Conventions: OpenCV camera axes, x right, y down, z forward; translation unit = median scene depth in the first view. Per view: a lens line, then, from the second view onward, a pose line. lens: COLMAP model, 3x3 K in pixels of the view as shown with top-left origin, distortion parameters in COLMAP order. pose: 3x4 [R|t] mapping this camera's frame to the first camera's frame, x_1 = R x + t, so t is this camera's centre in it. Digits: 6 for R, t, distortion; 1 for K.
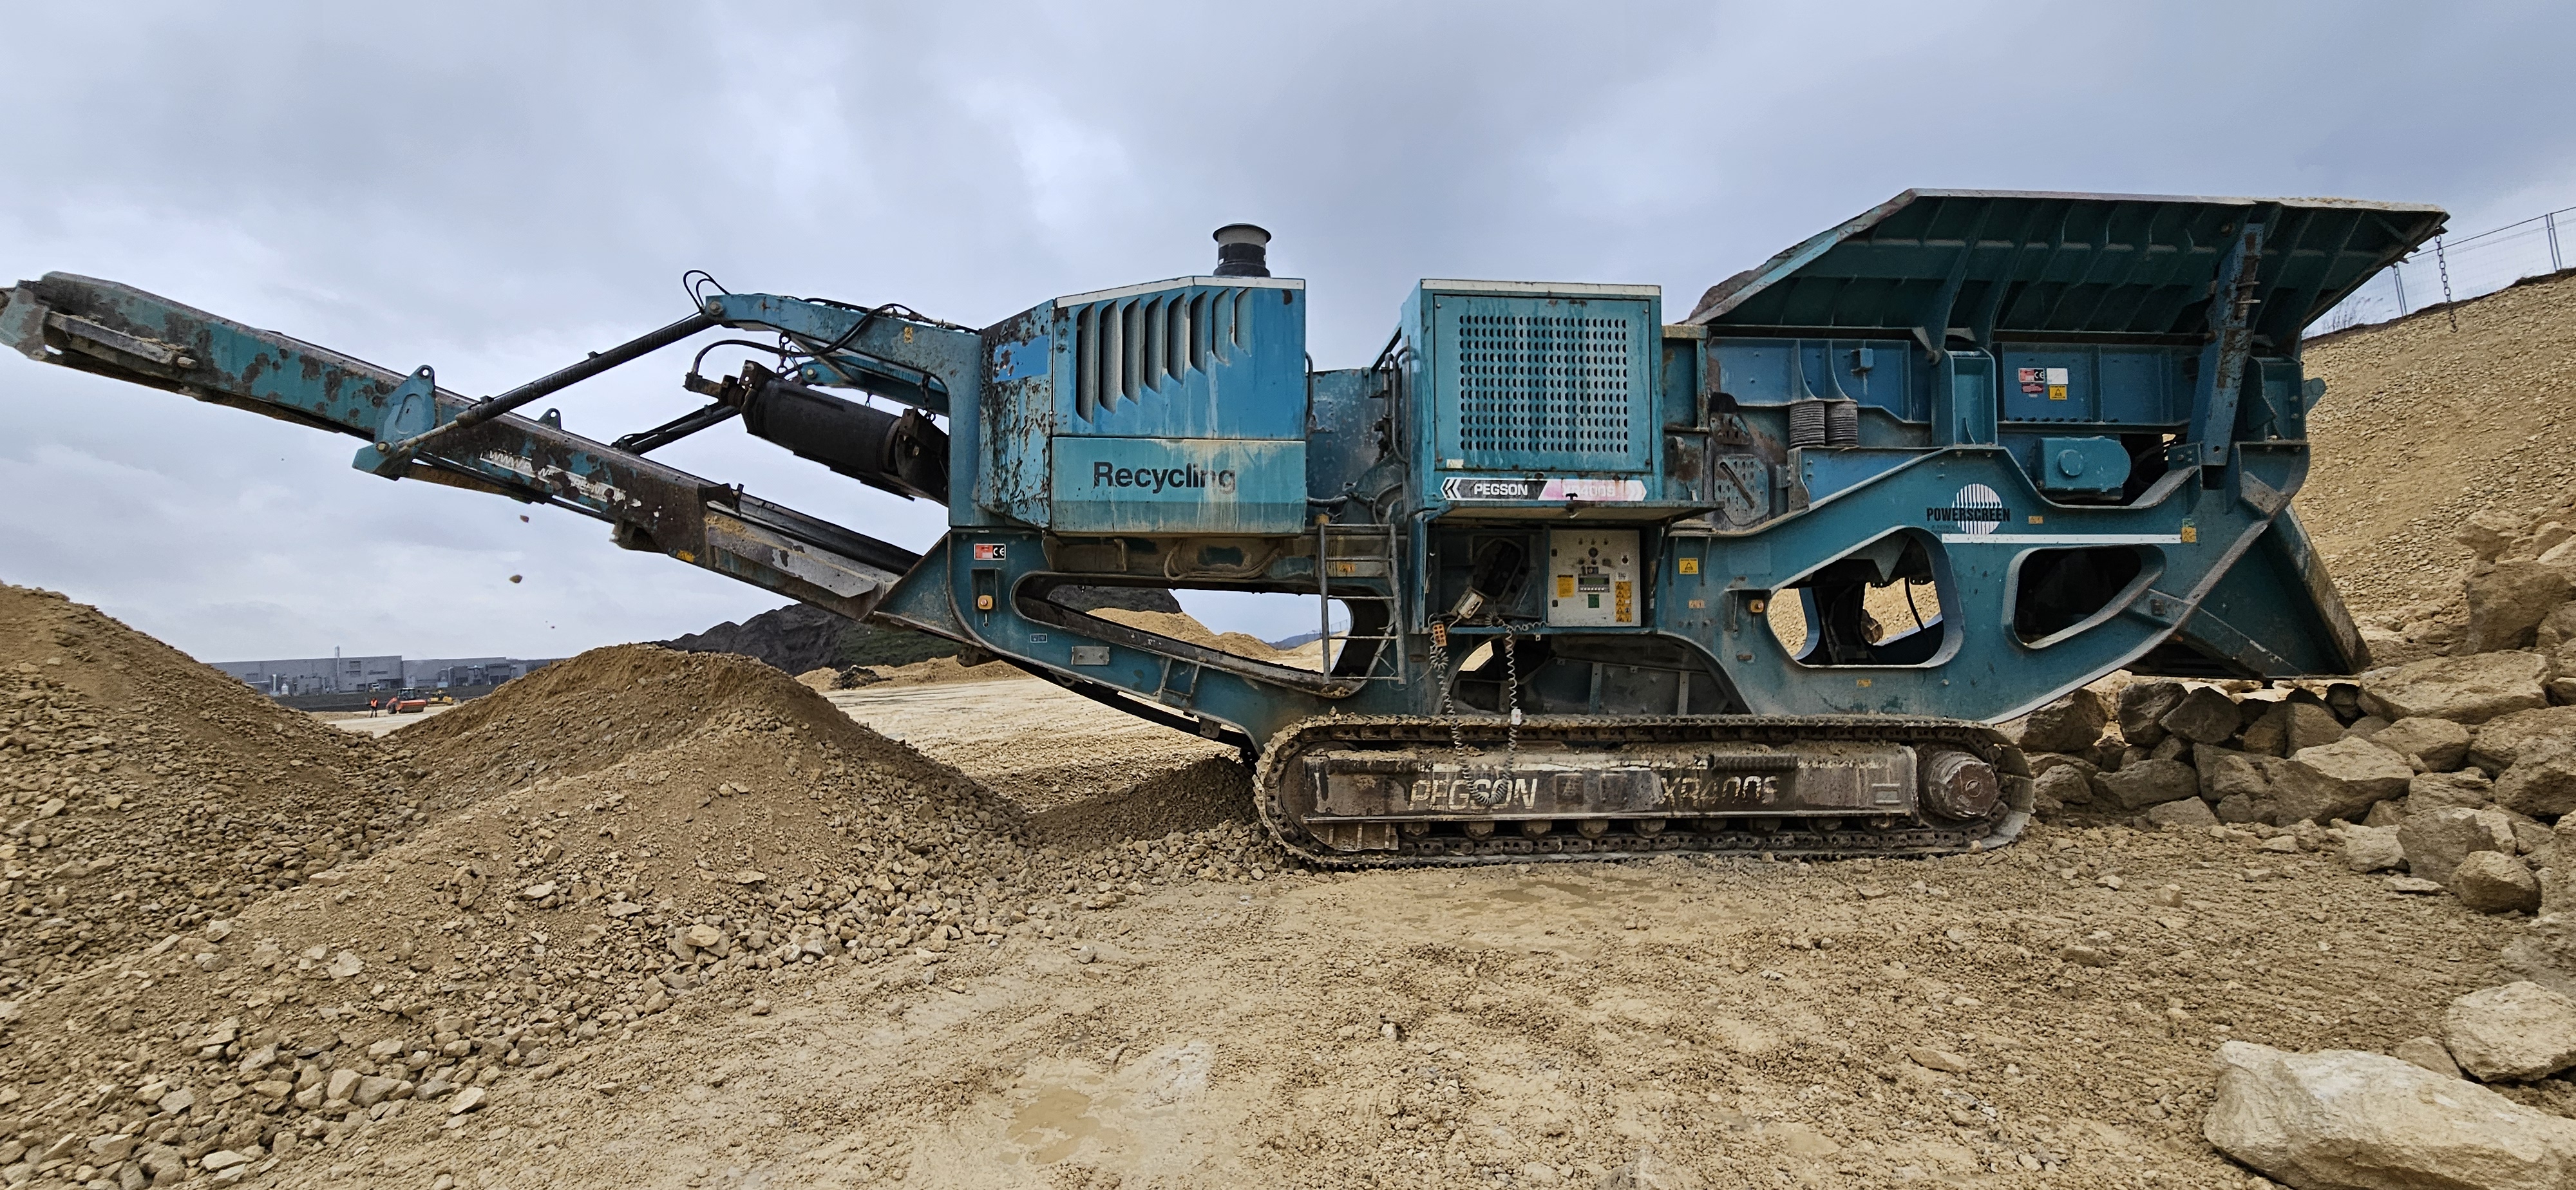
lens RADIAL K [[1049.1, 0, 1272.0], [0, 1049.1, 586.2], [0, 0, 1]] dist [0.000503, 0.000882]
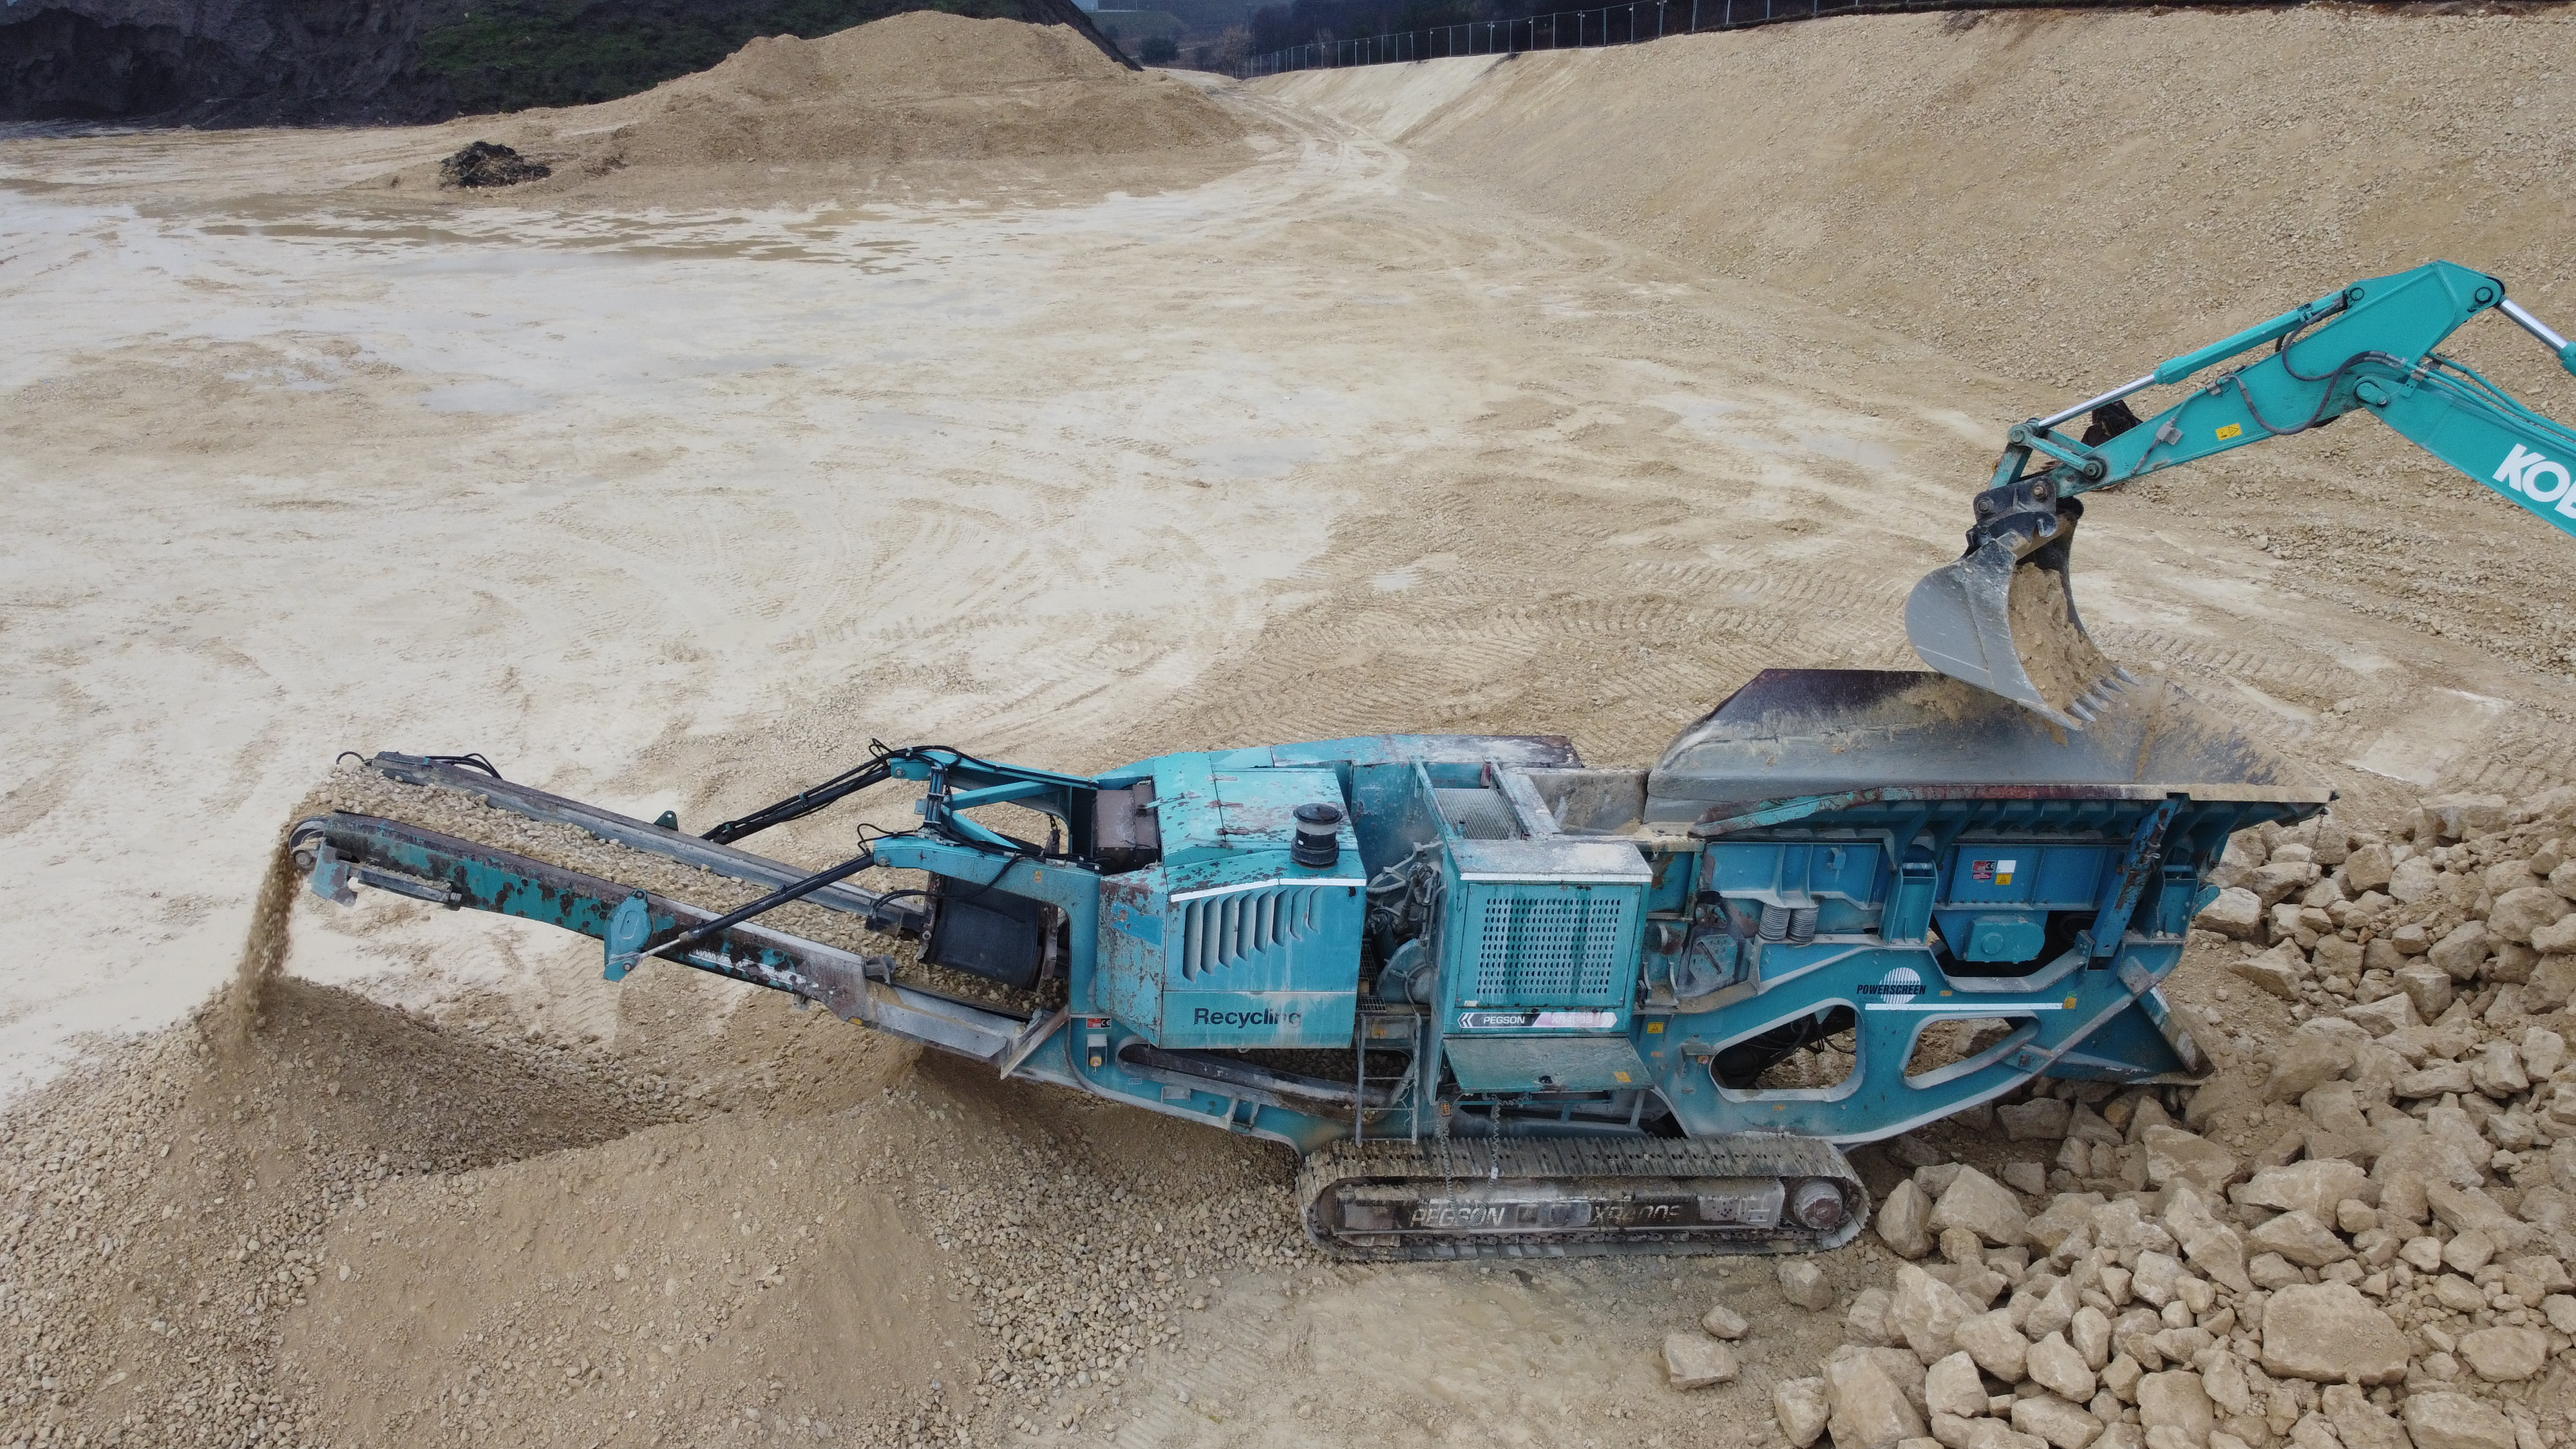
lens RADIAL K [[1938.8, 0, 1300.4], [0, 1938.8, 736.0], [0, 0, 1]] dist [0.012008, -0.022000]
pose [[0.996982, 0.046513, 0.062149, -0.194924], [-0.068652, 0.902004, 0.426234, -1.393200], [-0.036233, -0.429214, 0.902476, -0.985799]]
